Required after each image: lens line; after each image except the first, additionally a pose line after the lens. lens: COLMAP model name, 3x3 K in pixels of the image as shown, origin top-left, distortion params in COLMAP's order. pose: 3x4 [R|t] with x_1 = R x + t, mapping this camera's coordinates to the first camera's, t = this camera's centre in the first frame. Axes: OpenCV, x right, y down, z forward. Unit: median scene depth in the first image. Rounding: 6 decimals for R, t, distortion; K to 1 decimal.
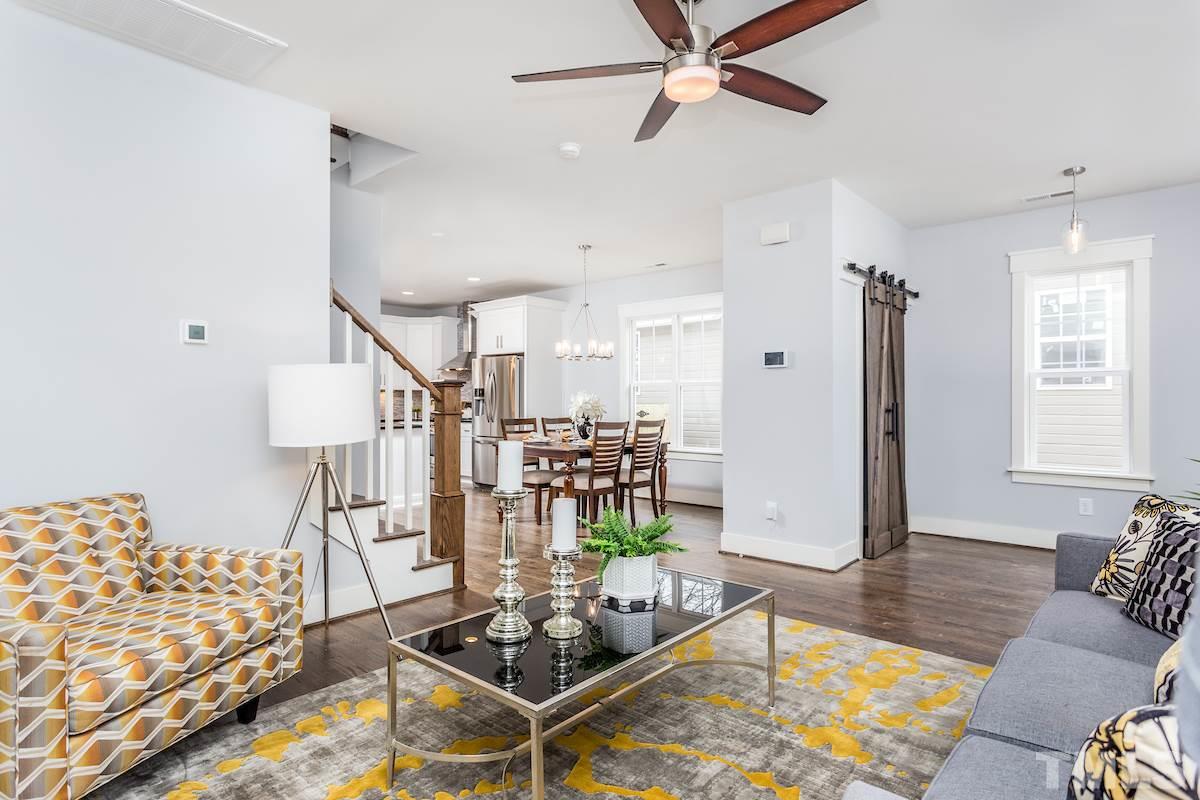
lens RADIAL K [[642.2, 0, 600.0], [0, 642.2, 400.0], [0, 0, 1]] dist [0.004132, 0.000738]
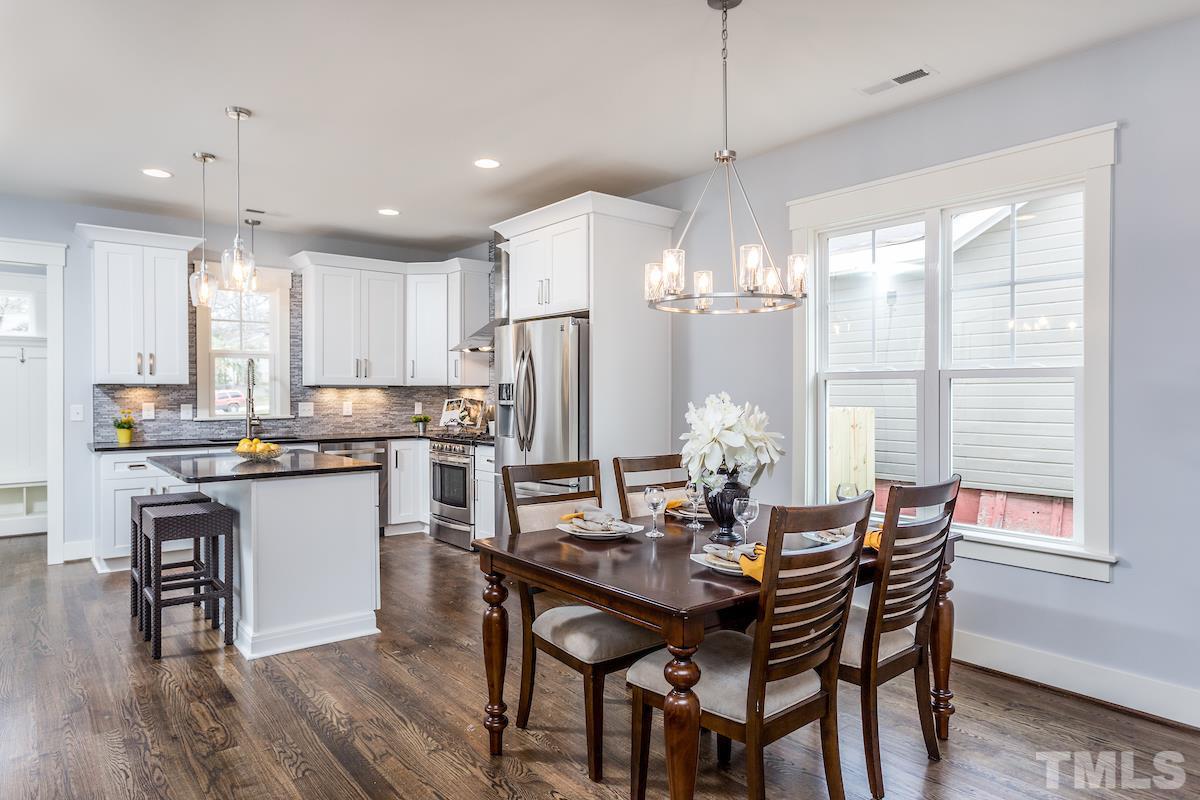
lens RADIAL K [[674.9, 0, 576.4], [0, 674.9, 396.5], [0, 0, 1]] dist [0.000883, -0.000219]
pose [[0.980014, 0.000379, -0.198928, -0.030566], [0.002215, 0.999915, 0.012815, -0.018648], [0.198916, -0.012999, 0.979930, 0.614002]]
